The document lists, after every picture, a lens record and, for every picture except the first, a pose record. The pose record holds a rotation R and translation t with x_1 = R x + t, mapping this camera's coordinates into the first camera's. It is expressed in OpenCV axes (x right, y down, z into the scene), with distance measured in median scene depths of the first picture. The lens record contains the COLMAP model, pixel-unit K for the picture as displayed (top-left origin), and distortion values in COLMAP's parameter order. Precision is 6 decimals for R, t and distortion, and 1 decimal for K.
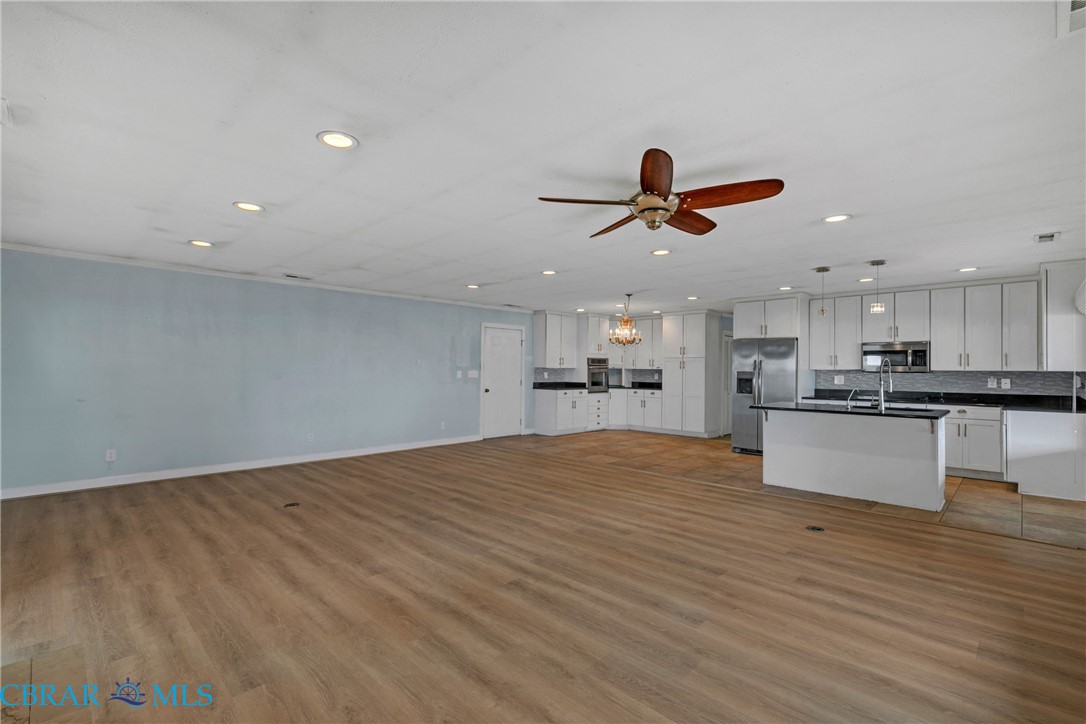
lens RADIAL K [[472.0, 0, 543.0], [0, 472.0, 362.0], [0, 0, 1]] dist [0.000776, -0.000006]
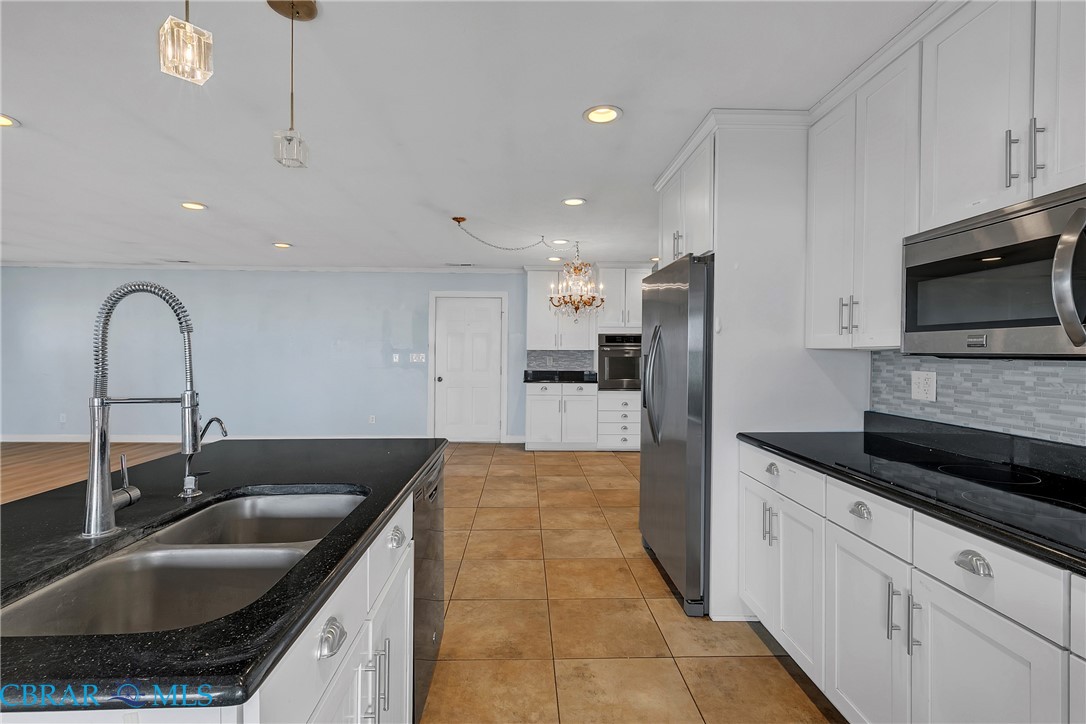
lens RADIAL K [[495.8, 0, 543.0], [0, 495.8, 362.0], [0, 0, 1]] dist [0.011527, -0.000063]
pose [[0.726392, 0.011891, -0.687177, 0.503677], [0.008341, 0.999624, 0.026115, 0.011004], [0.687230, -0.024701, 0.726020, 0.477904]]
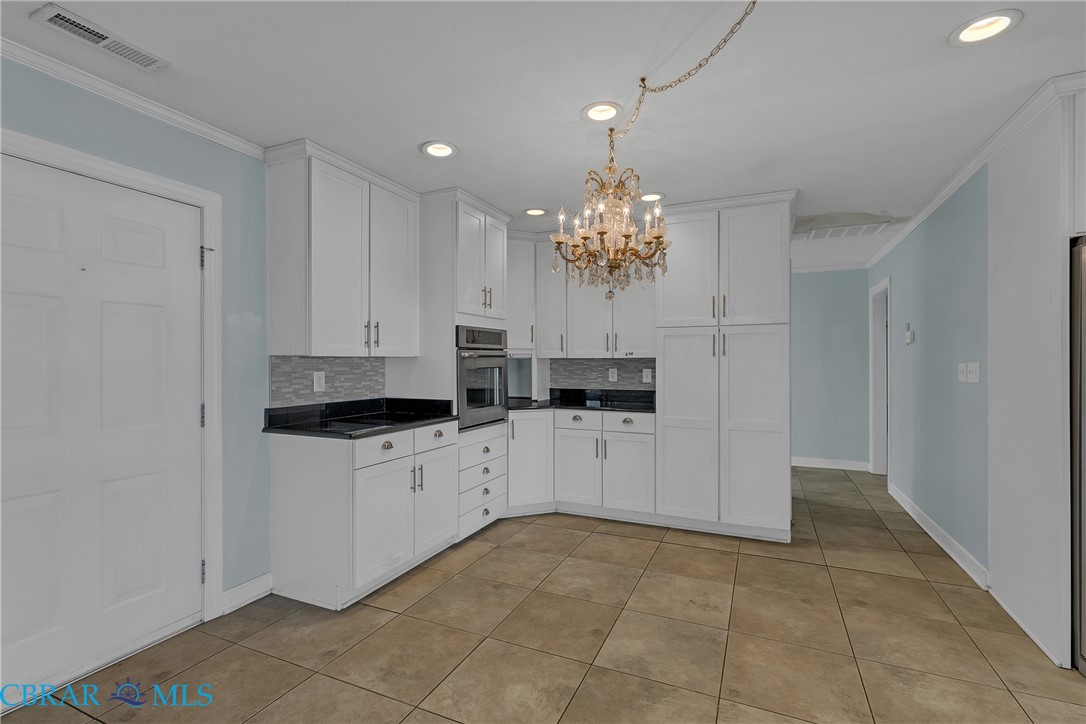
lens RADIAL K [[495.8, 0, 543.0], [0, 495.8, 362.0], [0, 0, 1]] dist [0.011527, -0.000063]
pose [[0.937770, -0.011718, 0.347060, 0.031174], [0.005826, 0.999821, 0.018016, 0.011310], [-0.347209, -0.014873, 0.937670, 0.663820]]
